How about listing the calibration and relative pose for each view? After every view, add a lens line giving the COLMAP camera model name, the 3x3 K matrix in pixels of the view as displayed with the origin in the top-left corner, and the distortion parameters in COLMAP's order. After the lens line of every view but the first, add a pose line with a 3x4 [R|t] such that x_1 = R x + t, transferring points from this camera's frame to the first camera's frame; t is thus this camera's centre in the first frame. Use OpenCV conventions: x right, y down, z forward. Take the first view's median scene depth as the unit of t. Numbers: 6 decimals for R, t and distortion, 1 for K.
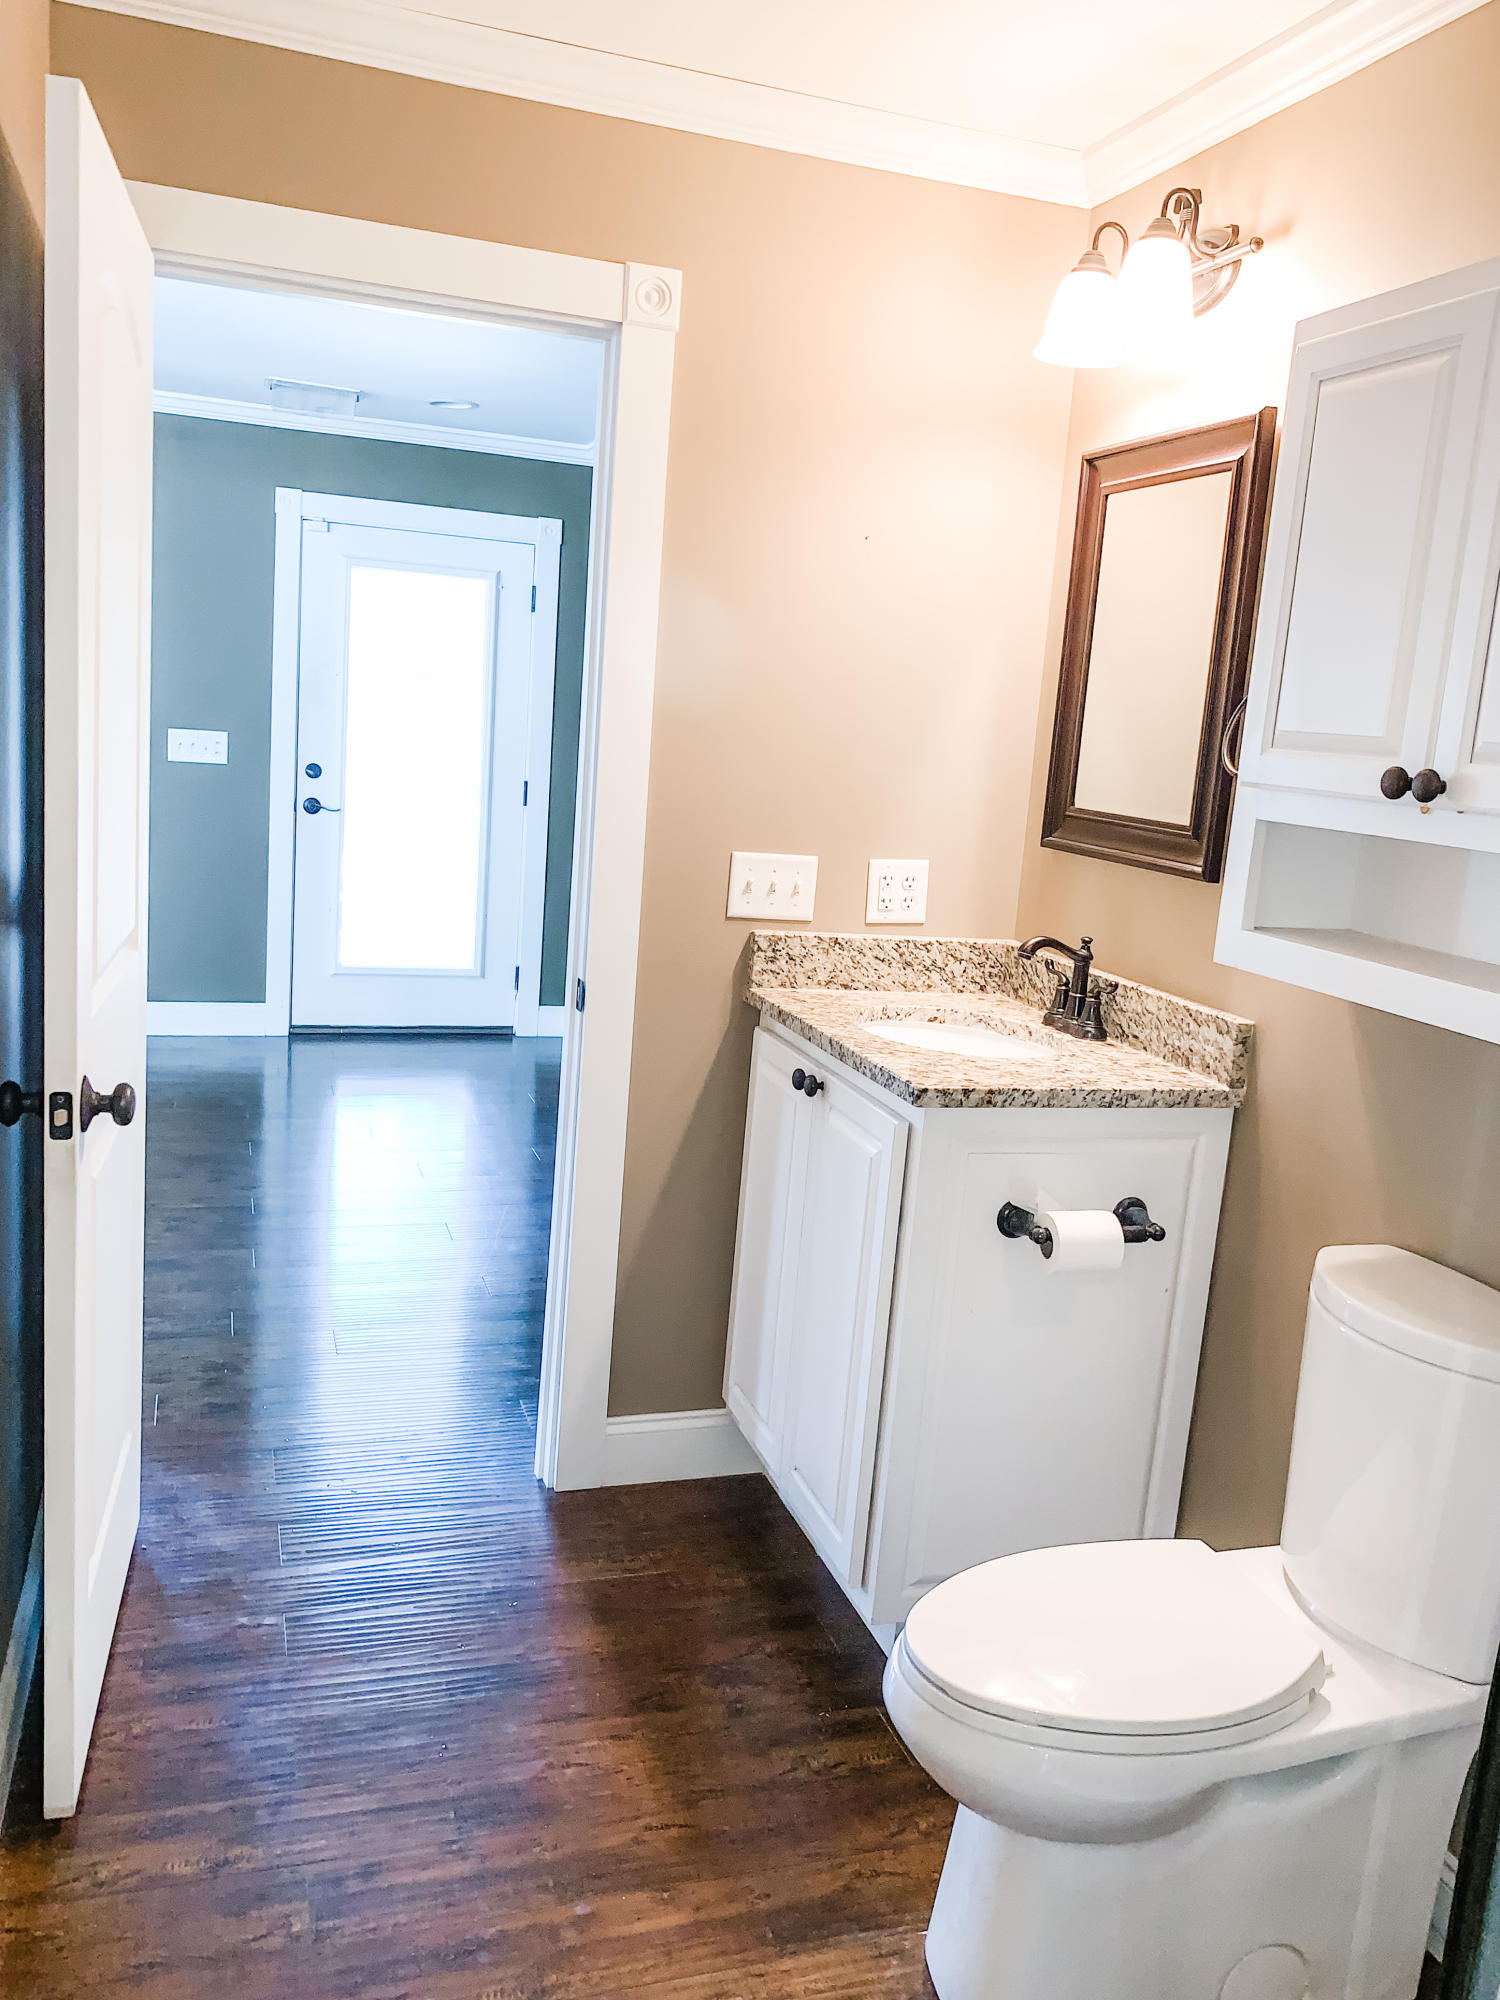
lens RADIAL K [[1533.8, 0, 750.0], [0, 1533.8, 1000.0], [0, 0, 1]] dist [0.150146, -0.245553]
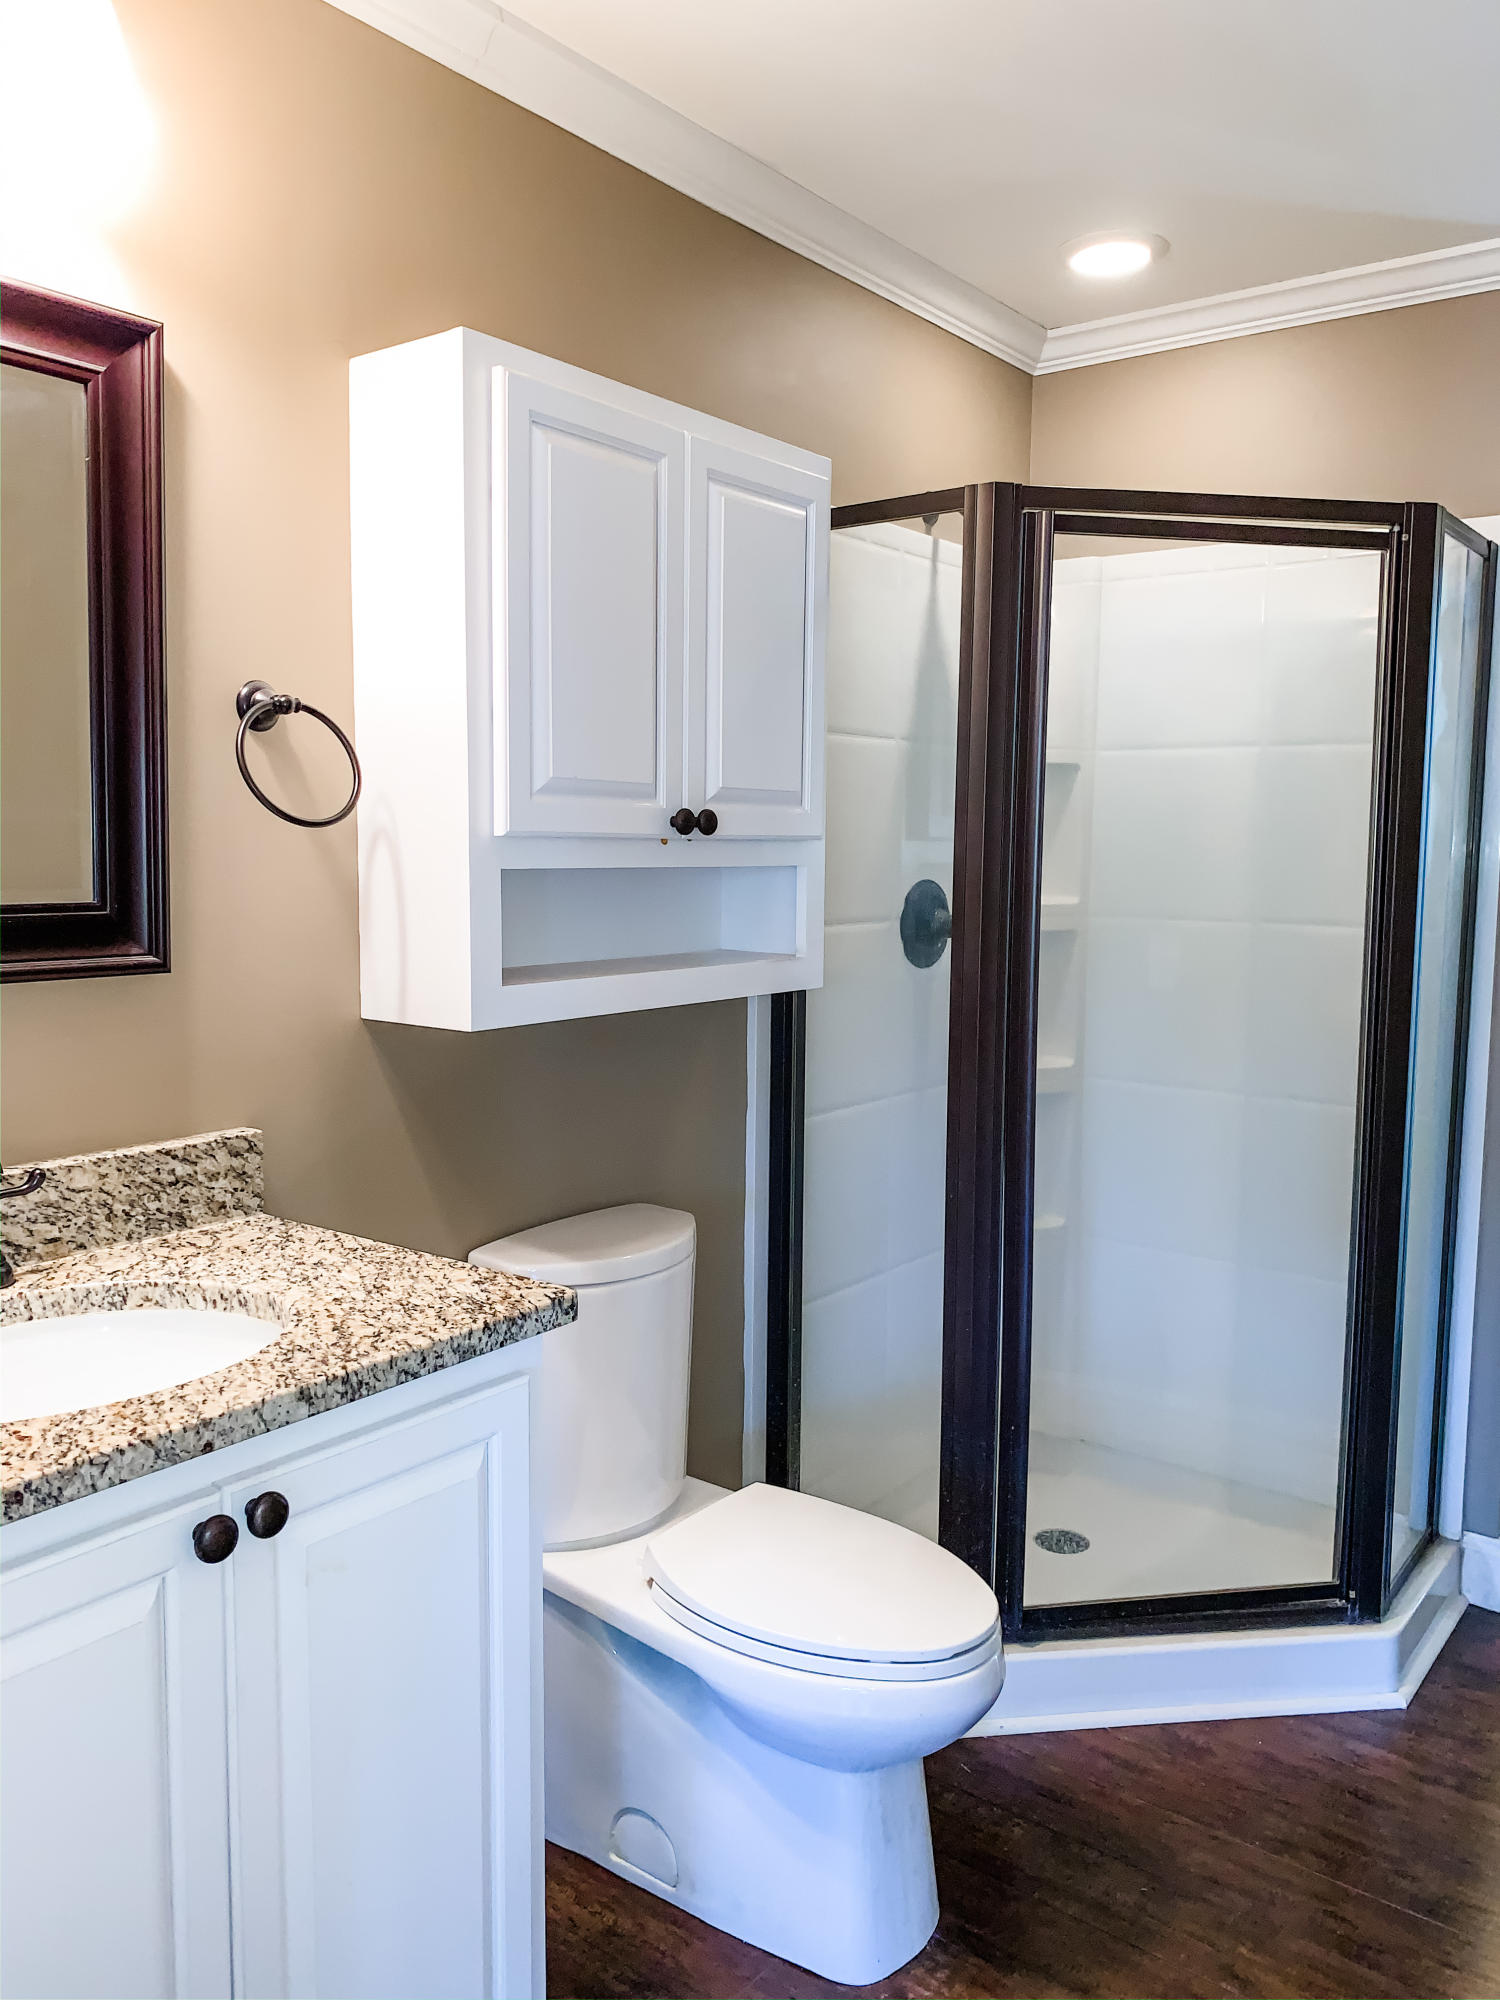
lens RADIAL K [[1502.7, 0, 803.8], [0, 1502.7, 992.9], [0, 0, 1]] dist [0.012677, -0.003866]
pose [[-0.574203, -0.164650, 0.801986, -0.441187], [0.095101, 0.959524, 0.265083, -0.225338], [-0.813171, 0.228481, -0.535303, 1.138180]]
